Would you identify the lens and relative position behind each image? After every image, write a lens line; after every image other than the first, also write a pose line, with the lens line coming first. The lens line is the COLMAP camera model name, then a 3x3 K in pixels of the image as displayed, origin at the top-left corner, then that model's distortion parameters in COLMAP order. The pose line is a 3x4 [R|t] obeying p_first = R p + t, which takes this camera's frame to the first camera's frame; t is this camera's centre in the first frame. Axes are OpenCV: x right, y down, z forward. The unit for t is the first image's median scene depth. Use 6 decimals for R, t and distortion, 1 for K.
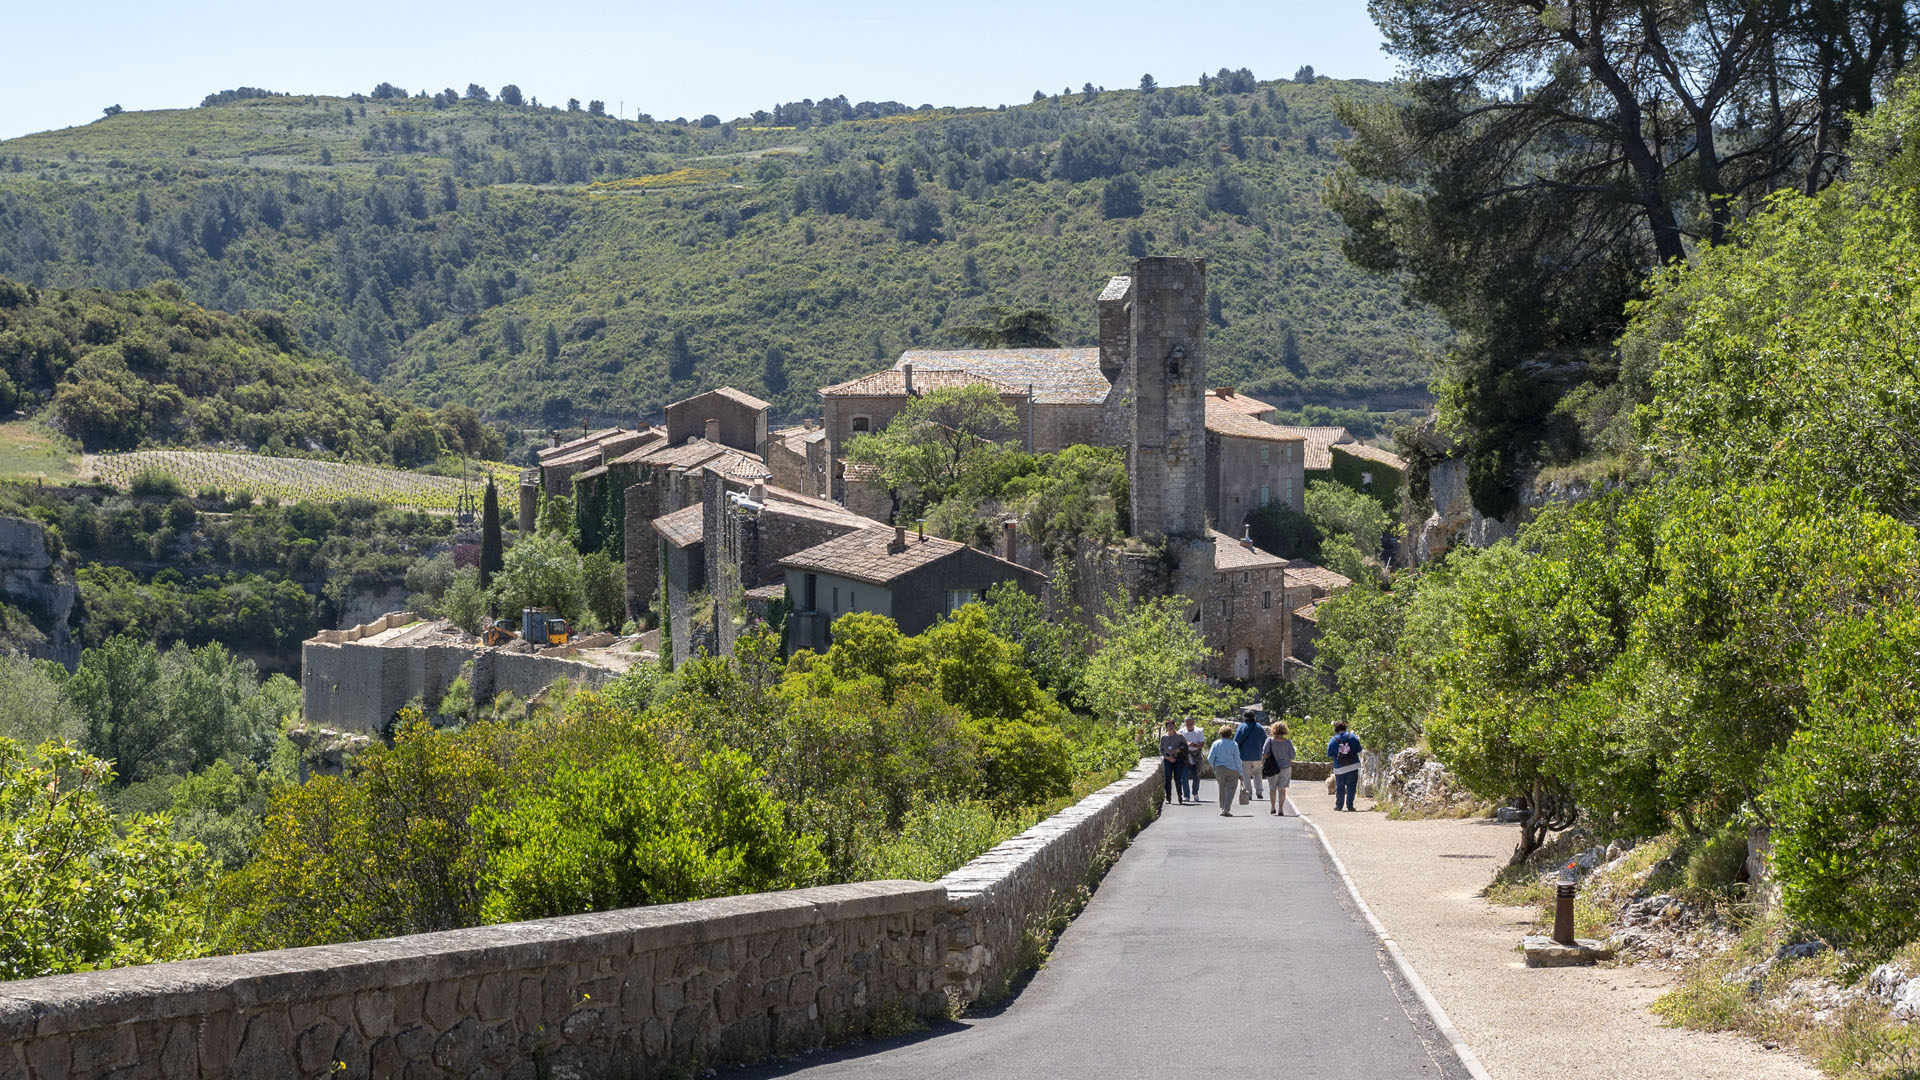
lens RADIAL K [[3788.4, 0, 960.0], [0, 3788.4, 540.0], [0, 0, 1]] dist [0.170962, 0.168595]
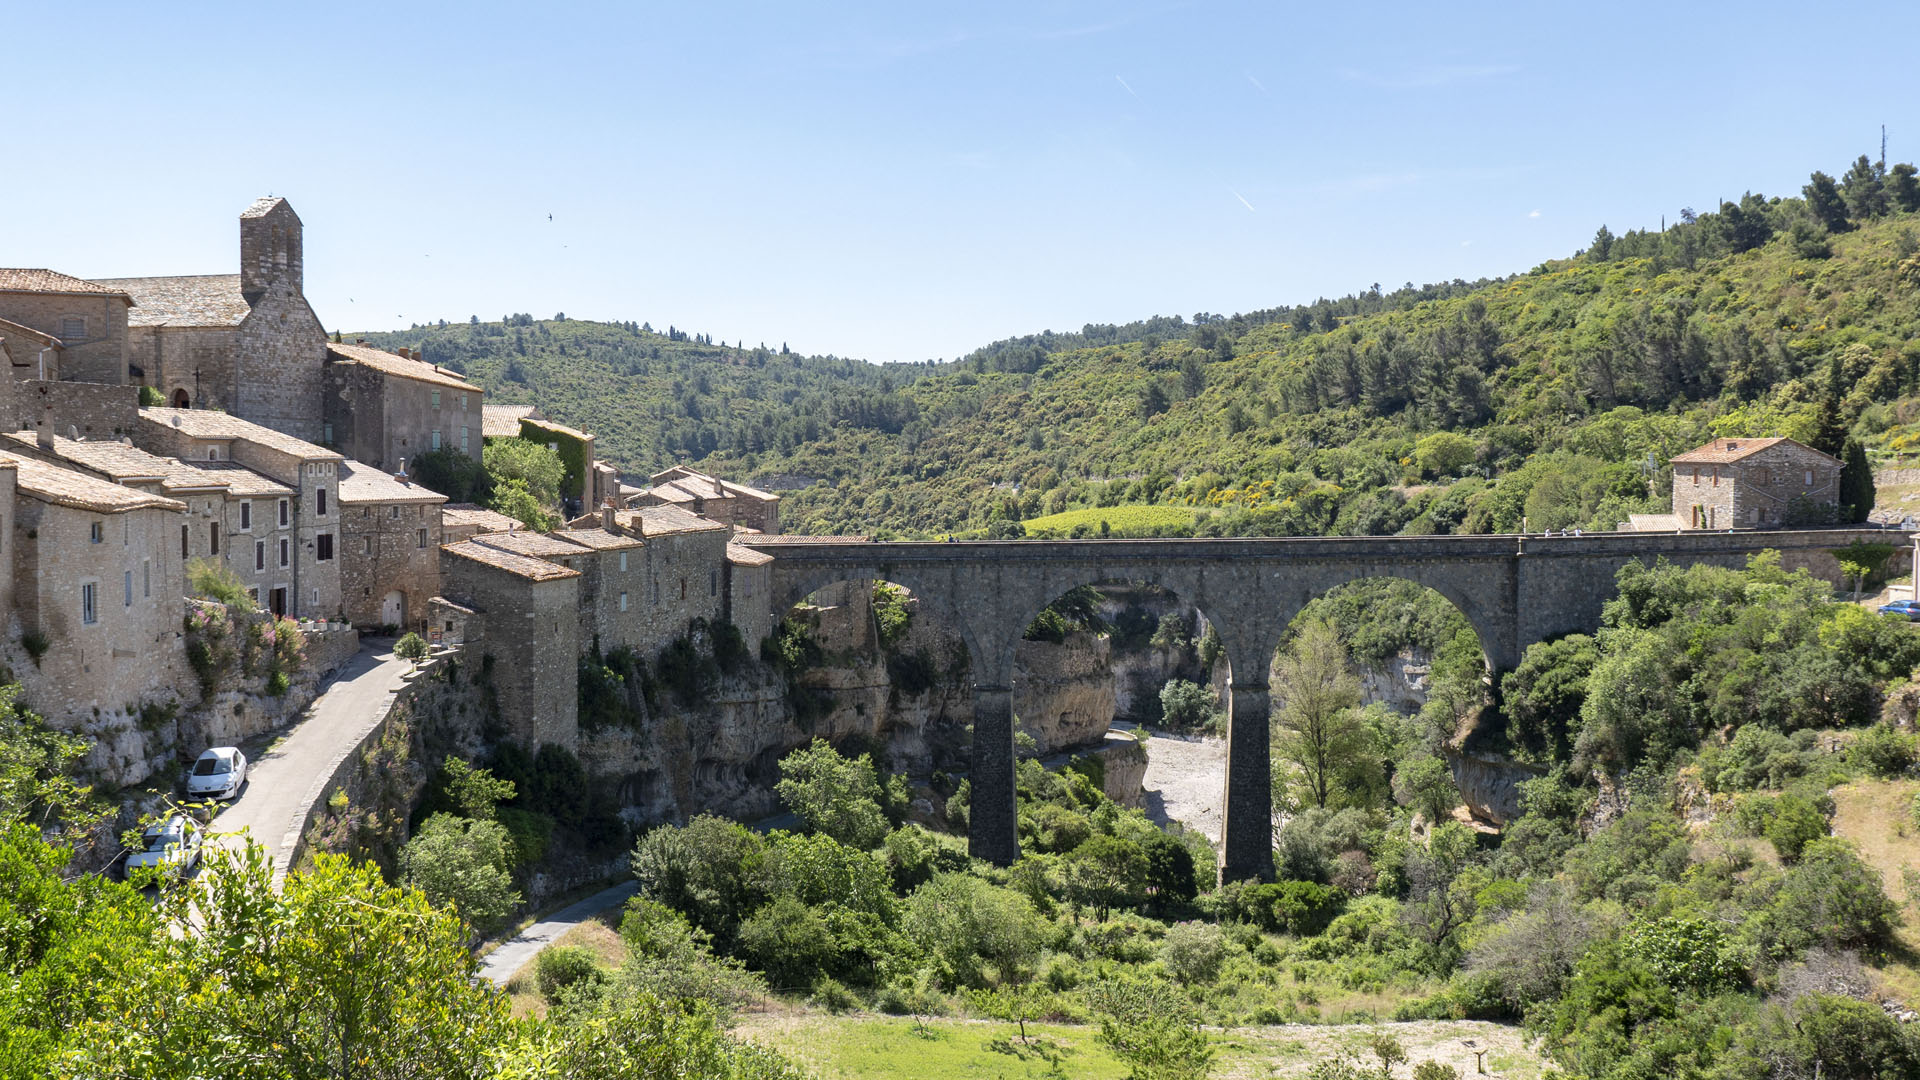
lens RADIAL K [[1816.3, 0, 960.0], [0, 1816.3, 540.0], [0, 0, 1]] dist [-0.014295, -0.000268]
pose [[0.954584, -0.005519, 0.297890, 0.014275], [0.010450, 0.999833, -0.014965, 0.004637], [-0.297758, 0.017399, 0.954483, 0.104246]]
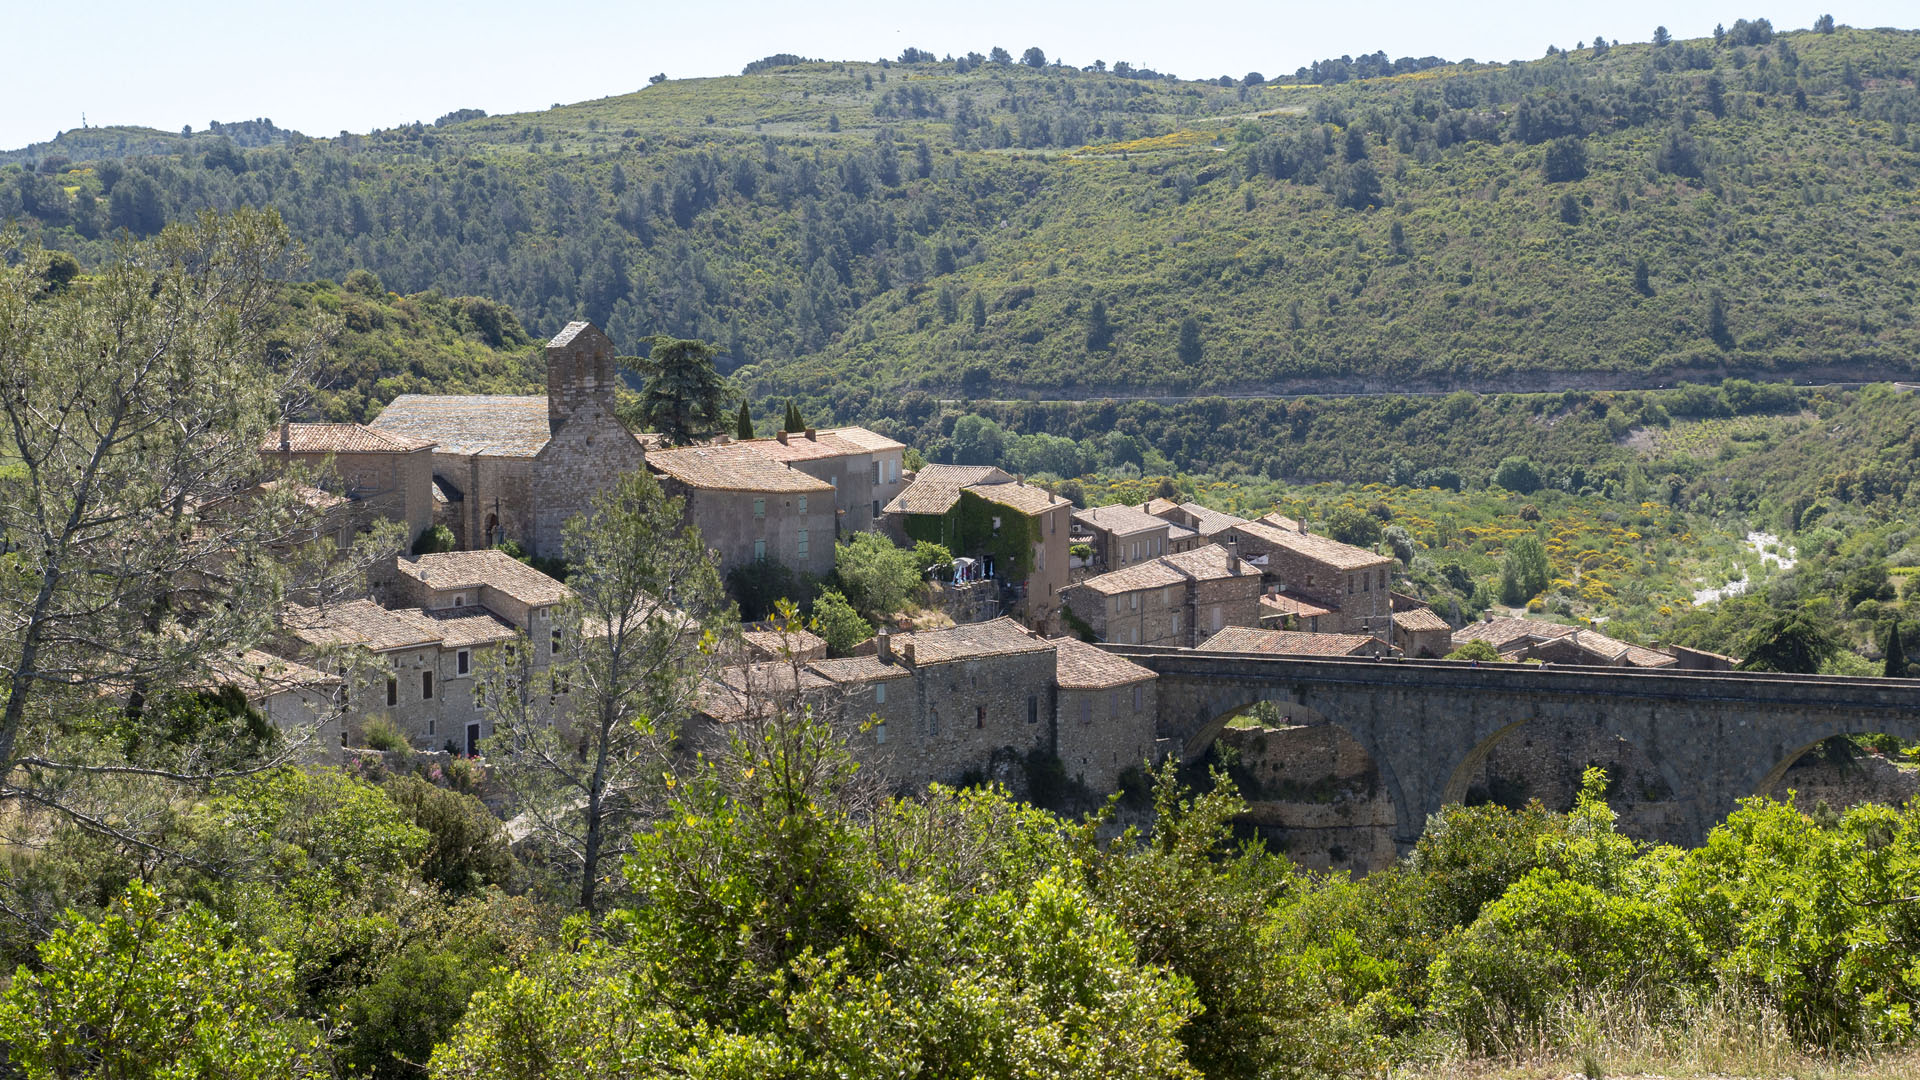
lens RADIAL K [[3788.4, 0, 960.0], [0, 3788.4, 540.0], [0, 0, 1]] dist [0.170962, 0.168595]
pose [[0.984175, 0.011273, -0.176842, 0.060819], [-0.008908, 0.999860, 0.014163, -0.005772], [0.176977, -0.012364, 0.984137, 0.015547]]
